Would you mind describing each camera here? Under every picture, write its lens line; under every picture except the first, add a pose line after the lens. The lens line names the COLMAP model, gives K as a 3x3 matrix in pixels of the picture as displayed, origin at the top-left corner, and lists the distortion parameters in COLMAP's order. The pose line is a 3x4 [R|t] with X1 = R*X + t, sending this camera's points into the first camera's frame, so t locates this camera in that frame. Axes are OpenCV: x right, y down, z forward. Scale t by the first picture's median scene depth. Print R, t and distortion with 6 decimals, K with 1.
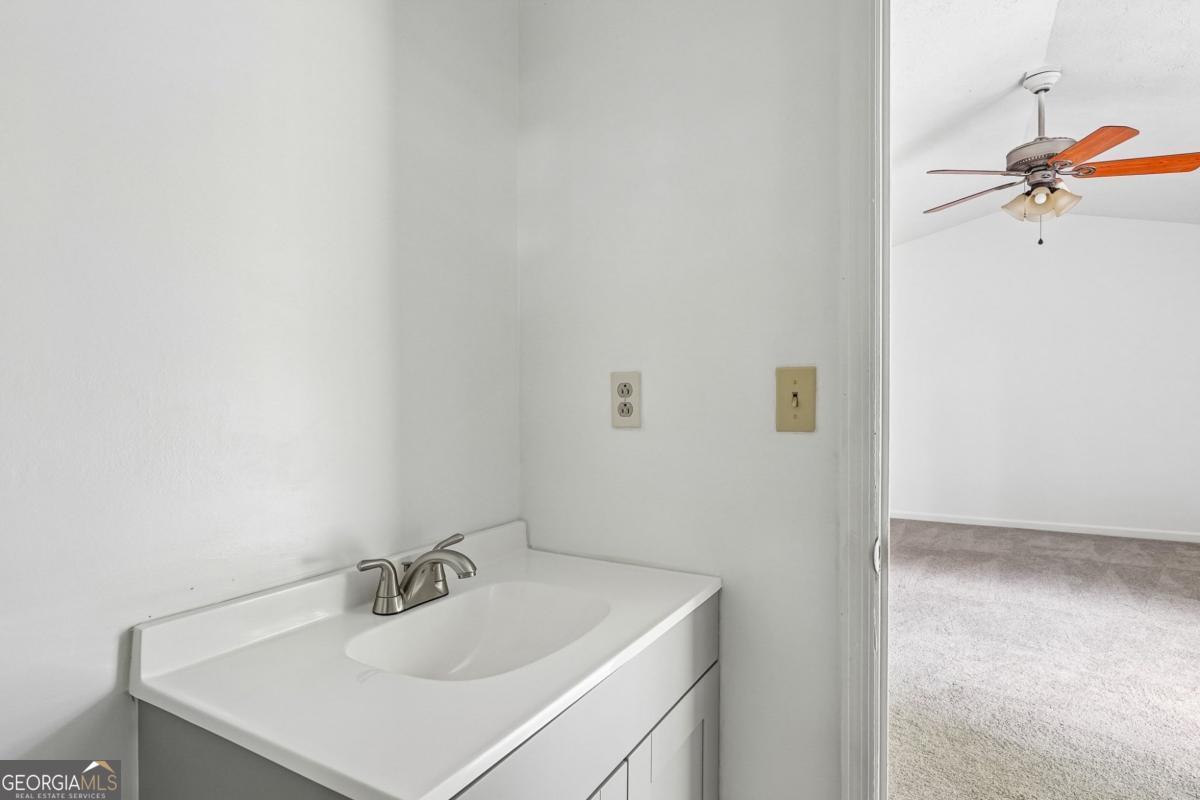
lens RADIAL K [[648.9, 0, 593.1], [0, 648.9, 403.0], [0, 0, 1]] dist [-0.007487, 0.005160]
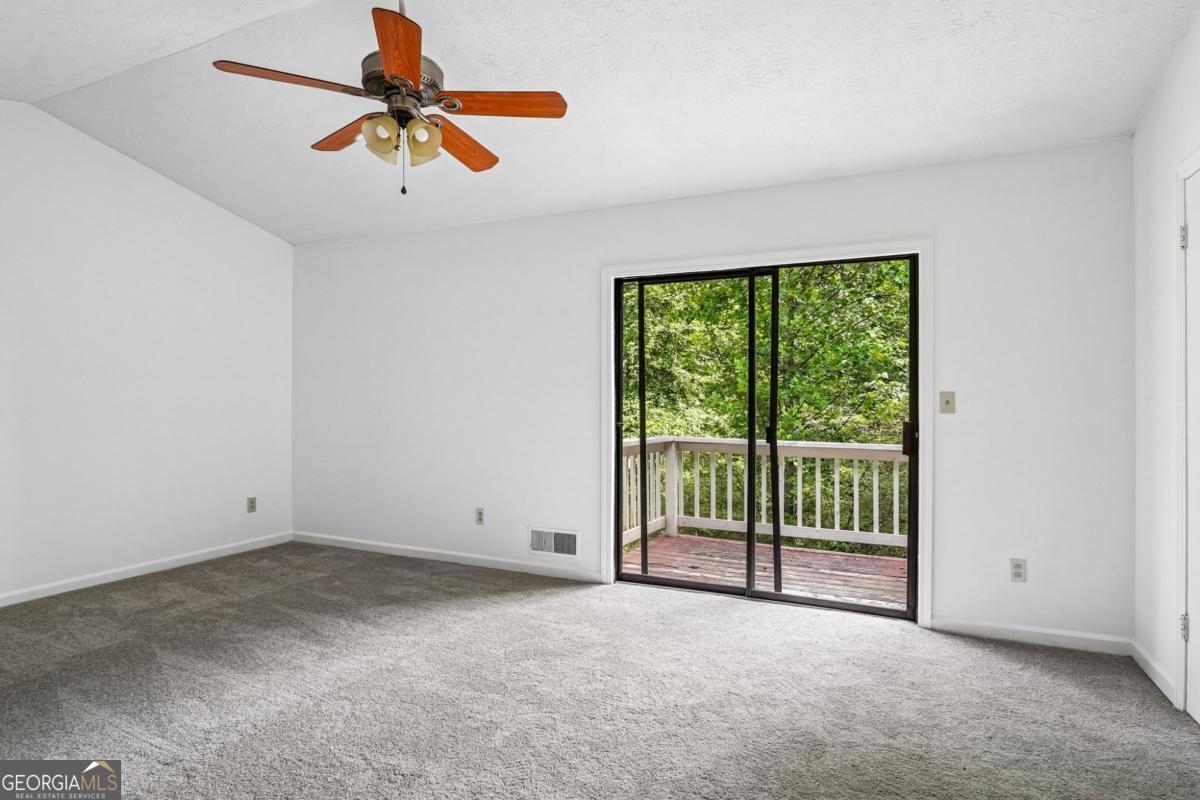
lens RADIAL K [[648.9, 0, 603.5], [0, 648.9, 394.5], [0, 0, 1]] dist [-0.007487, 0.005160]
pose [[-0.090082, 0.014635, 0.995827, -0.082262], [0.004828, 0.999887, -0.014258, 0.002169], [-0.995923, 0.003524, -0.090142, 0.830889]]
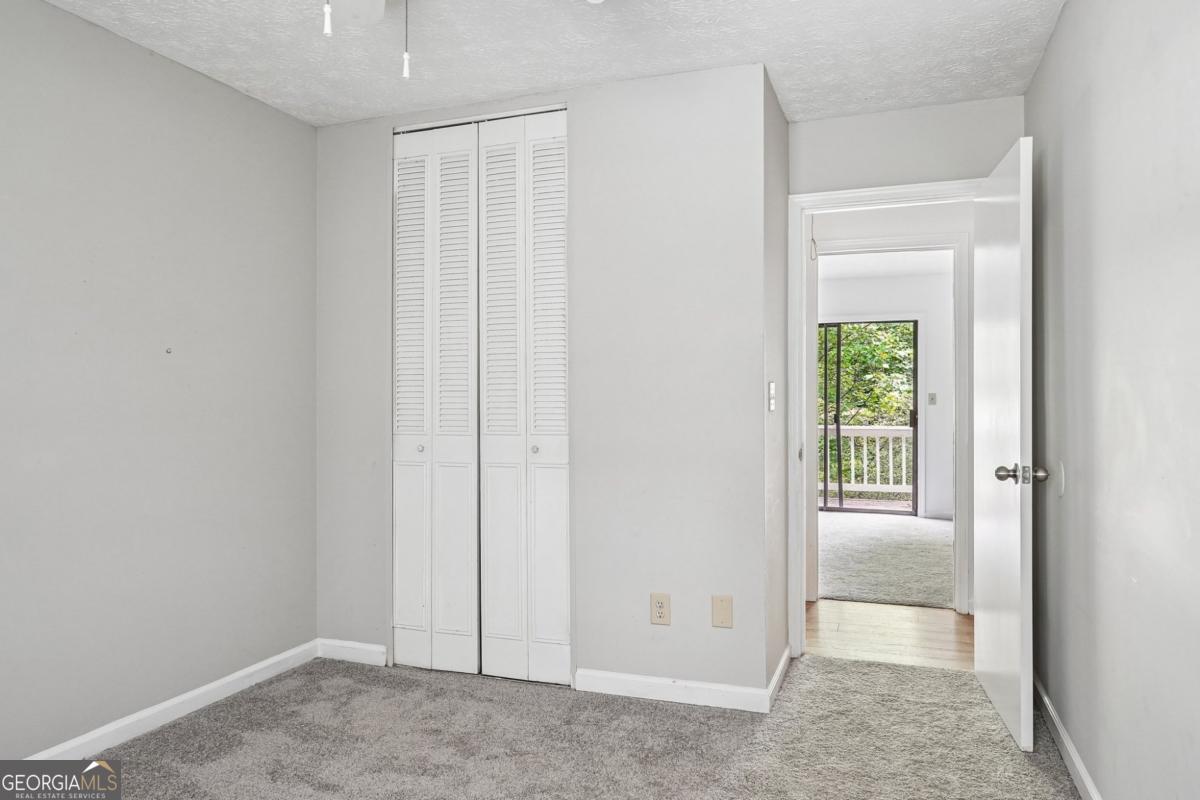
lens RADIAL K [[818.8, 0, 601.1], [0, 818.8, 403.7], [0, 0, 1]] dist [0.005260, -0.005881]
pose [[-0.171144, -0.004367, 0.985236, -1.329927], [0.013758, 0.999882, 0.006822, -0.013370], [-0.985150, 0.014723, -0.171064, 1.578283]]
